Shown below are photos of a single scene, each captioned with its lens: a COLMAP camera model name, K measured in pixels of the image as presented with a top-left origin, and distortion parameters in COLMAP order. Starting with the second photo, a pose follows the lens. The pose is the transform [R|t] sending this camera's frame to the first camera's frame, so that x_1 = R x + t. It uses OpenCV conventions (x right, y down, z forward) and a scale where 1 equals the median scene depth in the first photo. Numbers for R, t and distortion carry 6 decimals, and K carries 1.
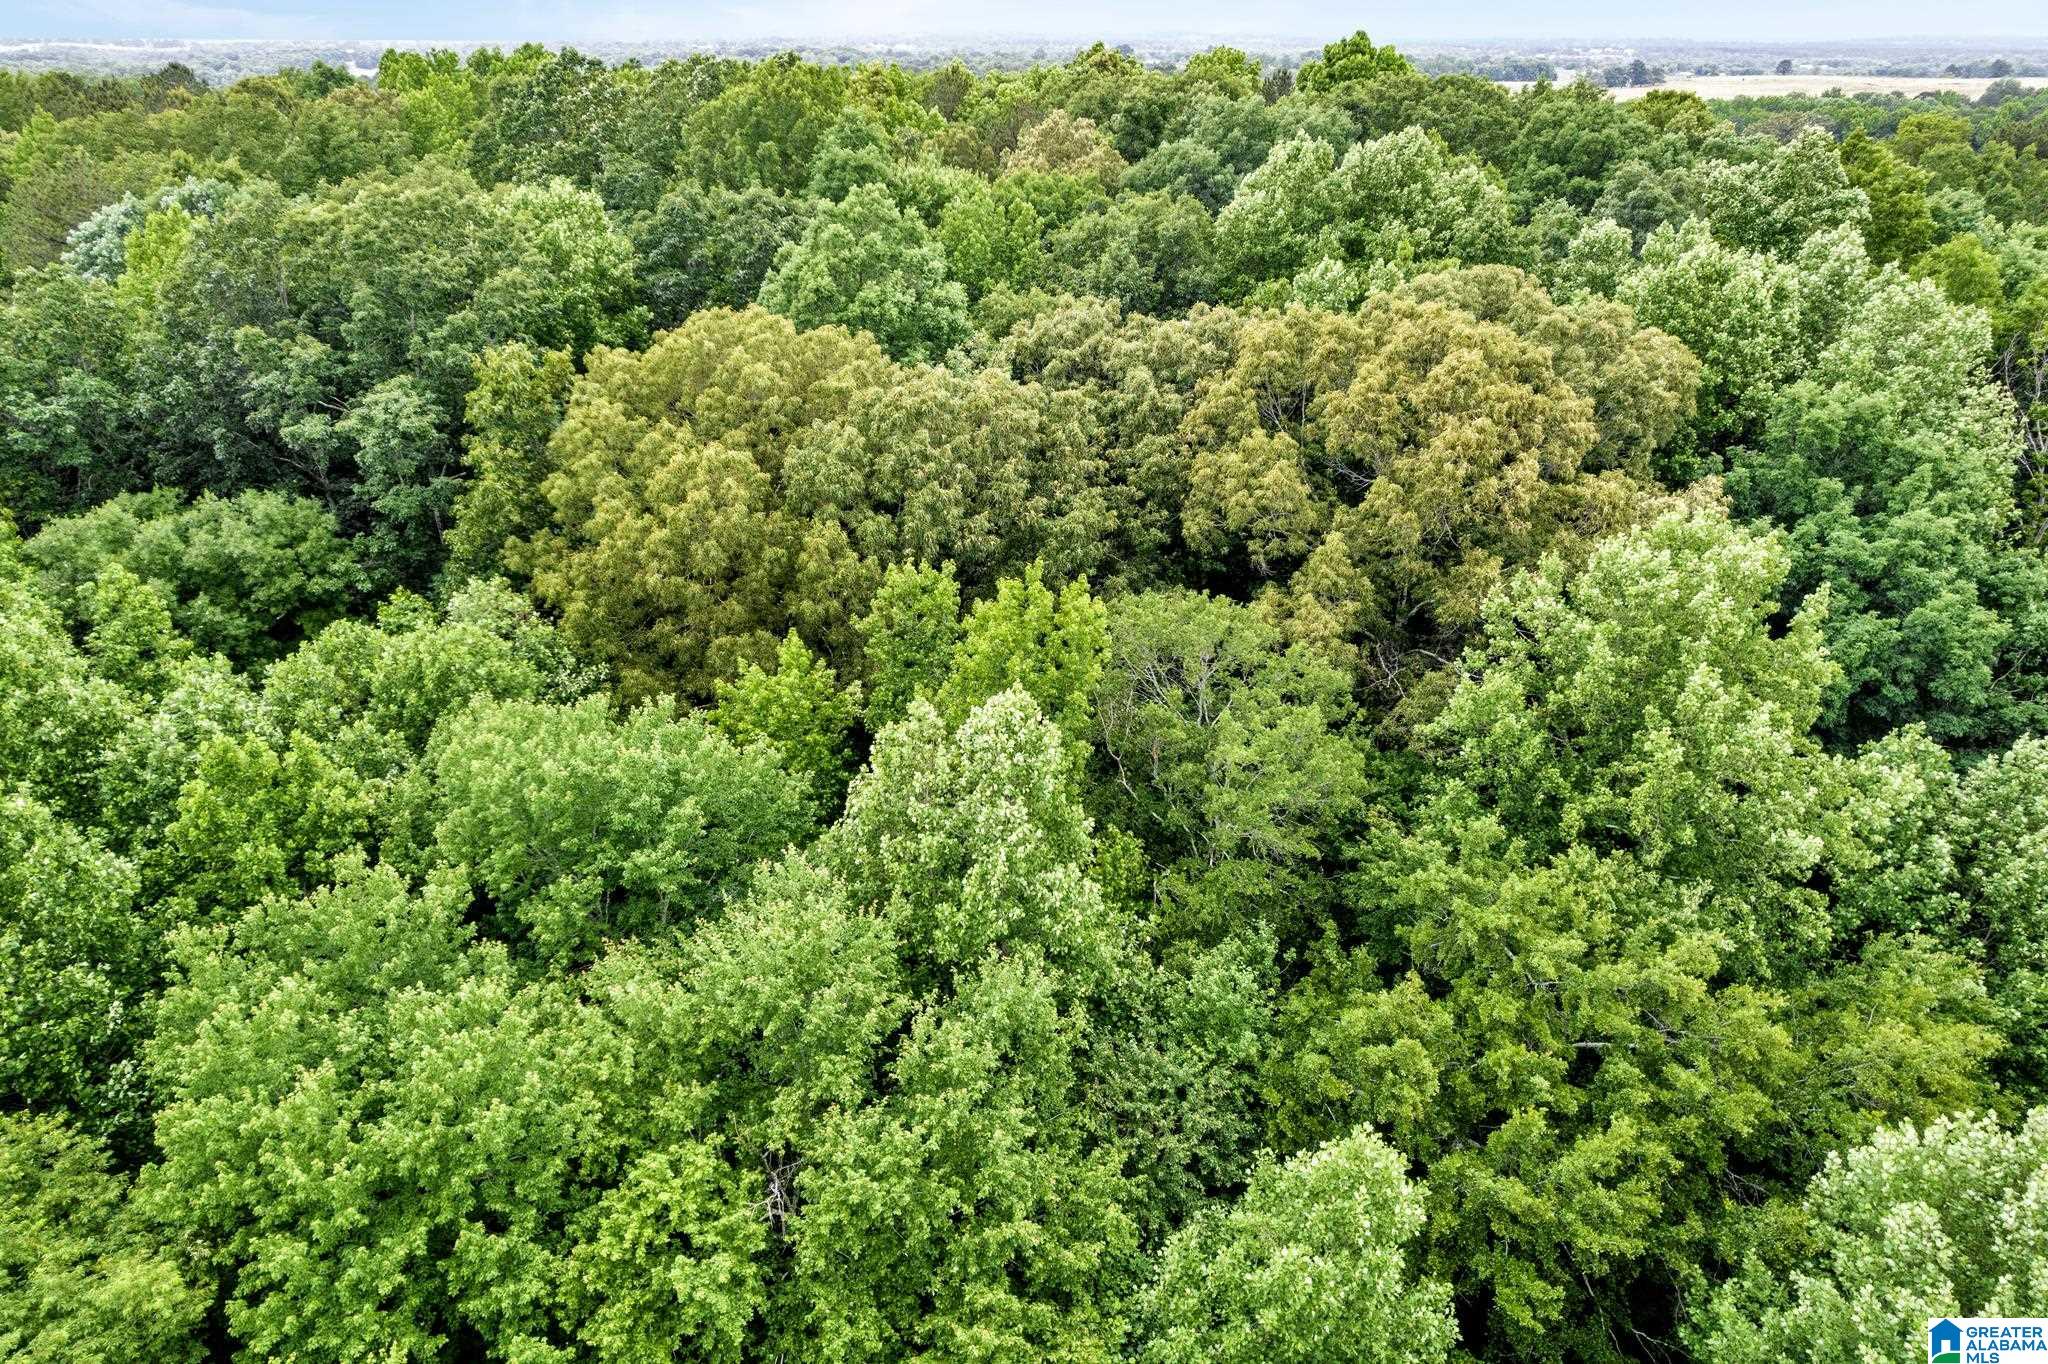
lens RADIAL K [[1312.8, 0, 1025.7], [0, 1312.8, 687.3], [0, 0, 1]] dist [-0.076481, 0.073242]
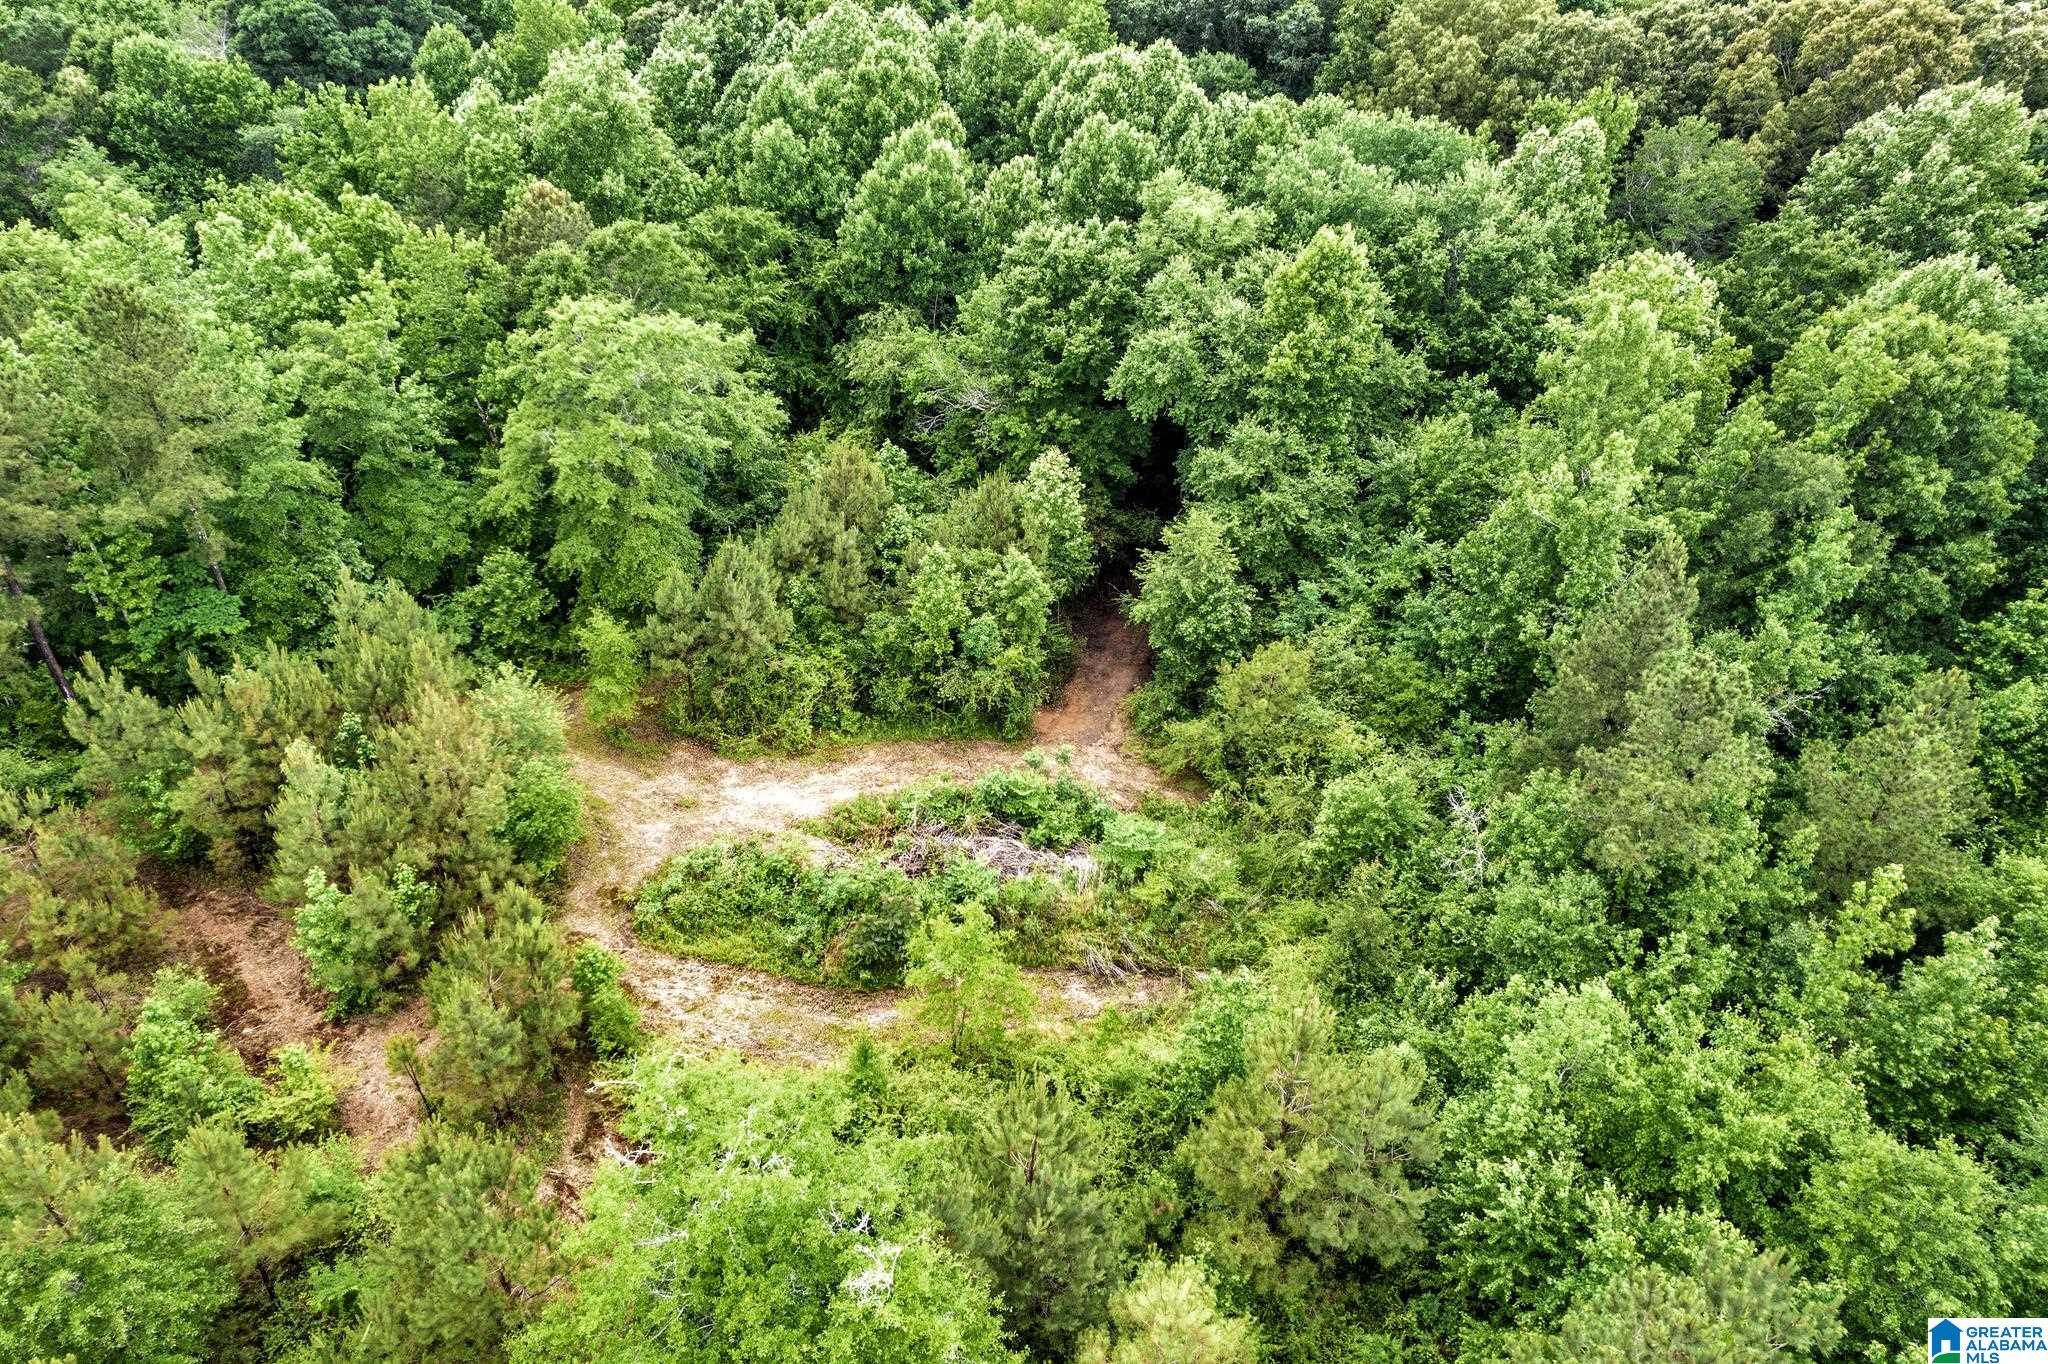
lens RADIAL K [[1312.8, 0, 1025.7], [0, 1312.8, 687.3], [0, 0, 1]] dist [-0.076481, 0.073242]
pose [[0.899085, 0.252546, -0.357585, 0.122841], [-0.209849, 0.965489, 0.154252, 0.626388], [0.384200, -0.063647, 0.921053, -1.185040]]
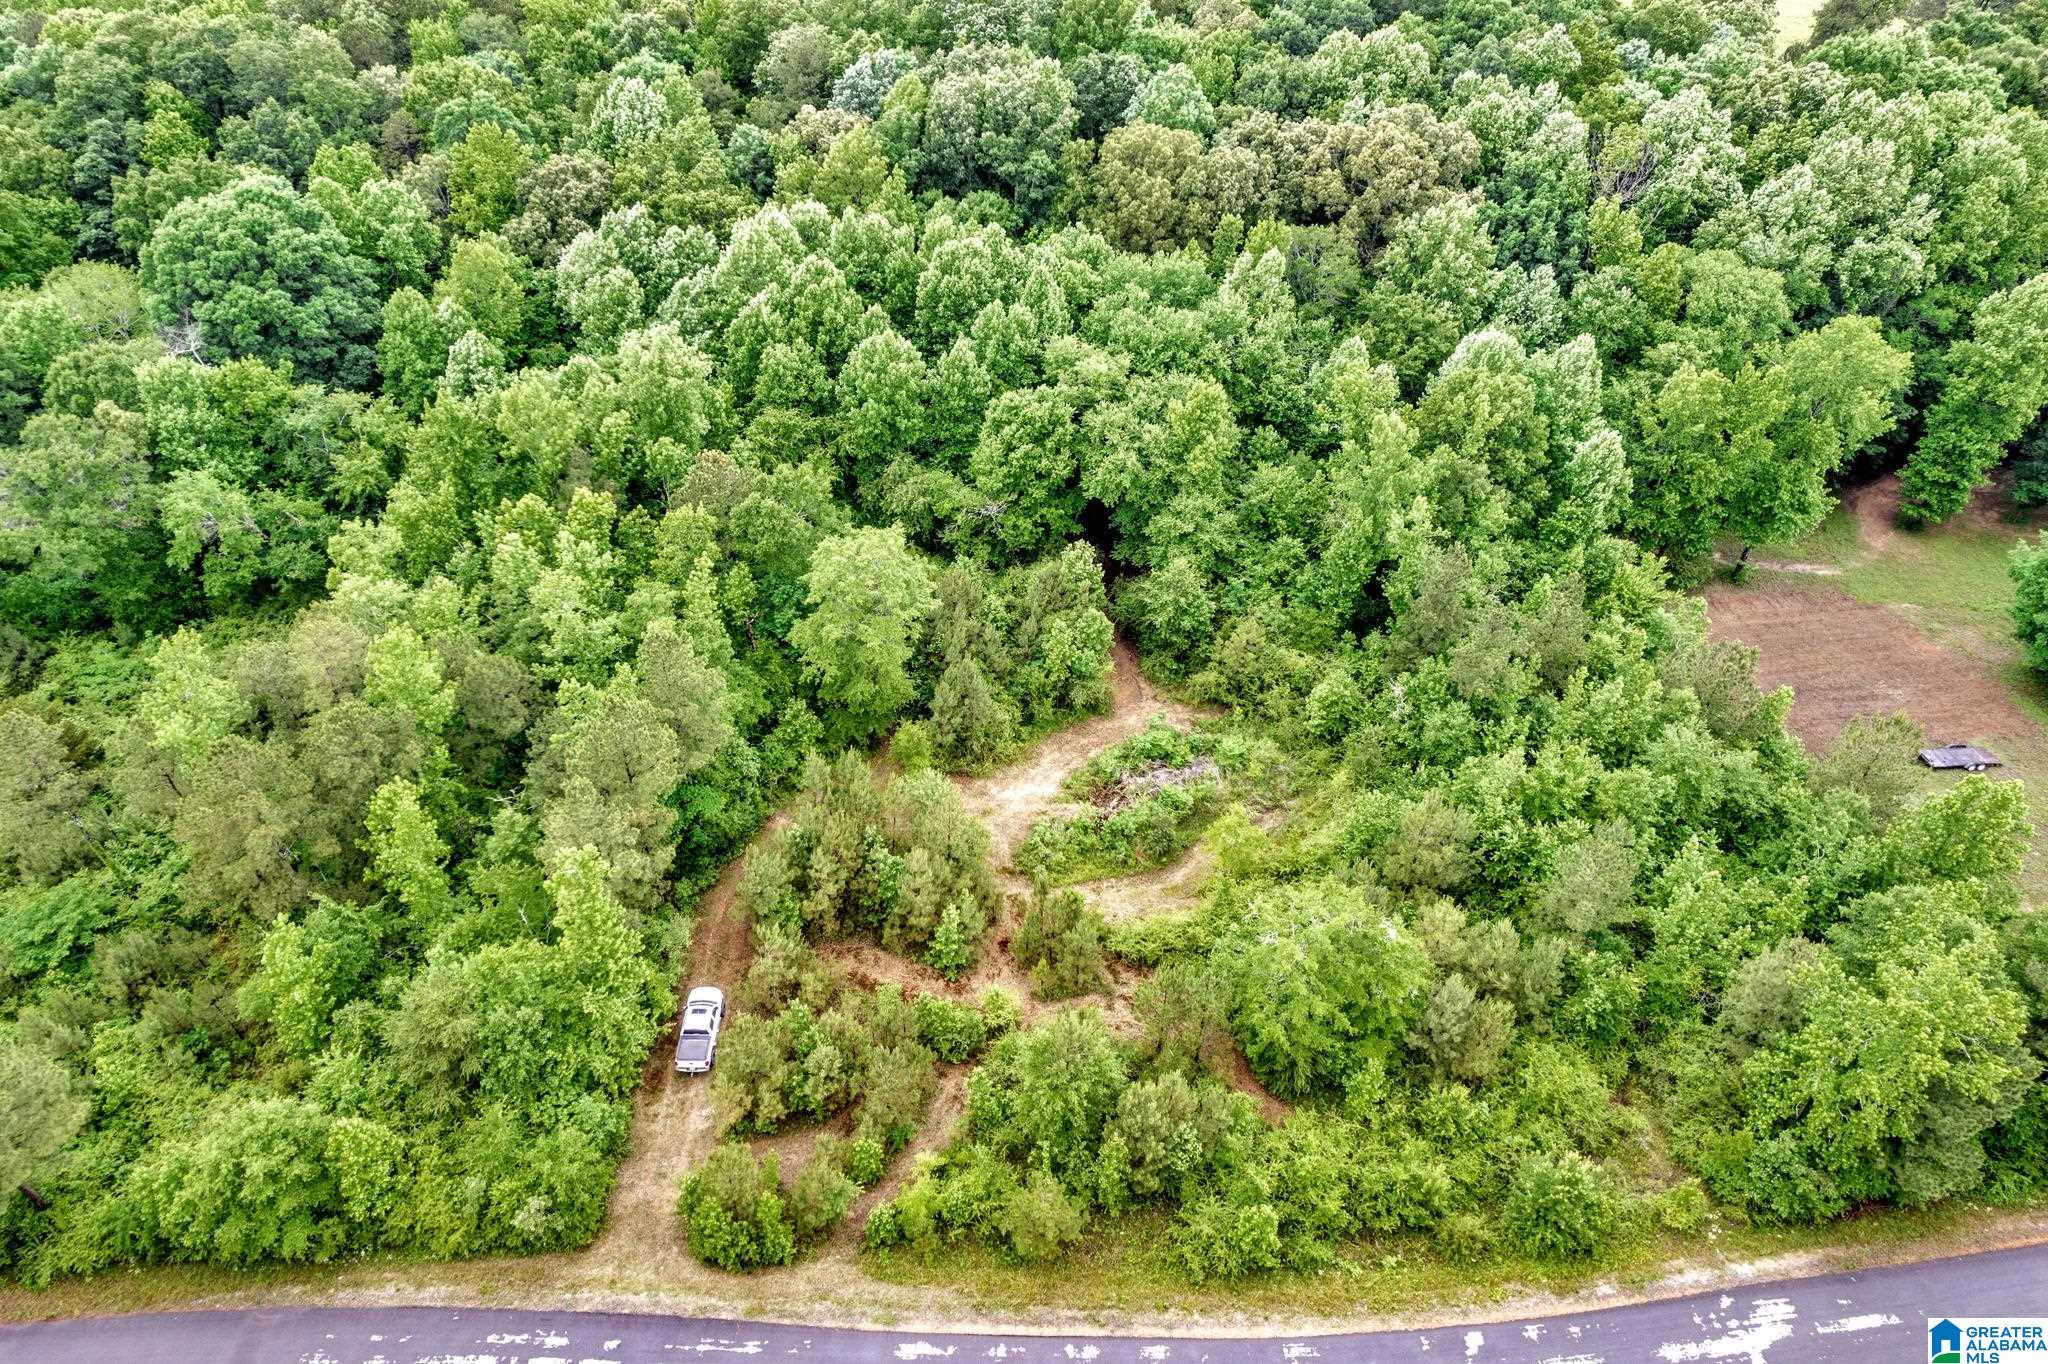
lens RADIAL K [[1312.8, 0, 1025.7], [0, 1312.8, 687.3], [0, 0, 1]] dist [-0.076481, 0.073242]
pose [[0.999942, -0.008994, 0.005912, -0.581475], [0.007293, 0.970159, 0.242361, 0.245408], [-0.007915, -0.242304, 0.970168, -2.302005]]
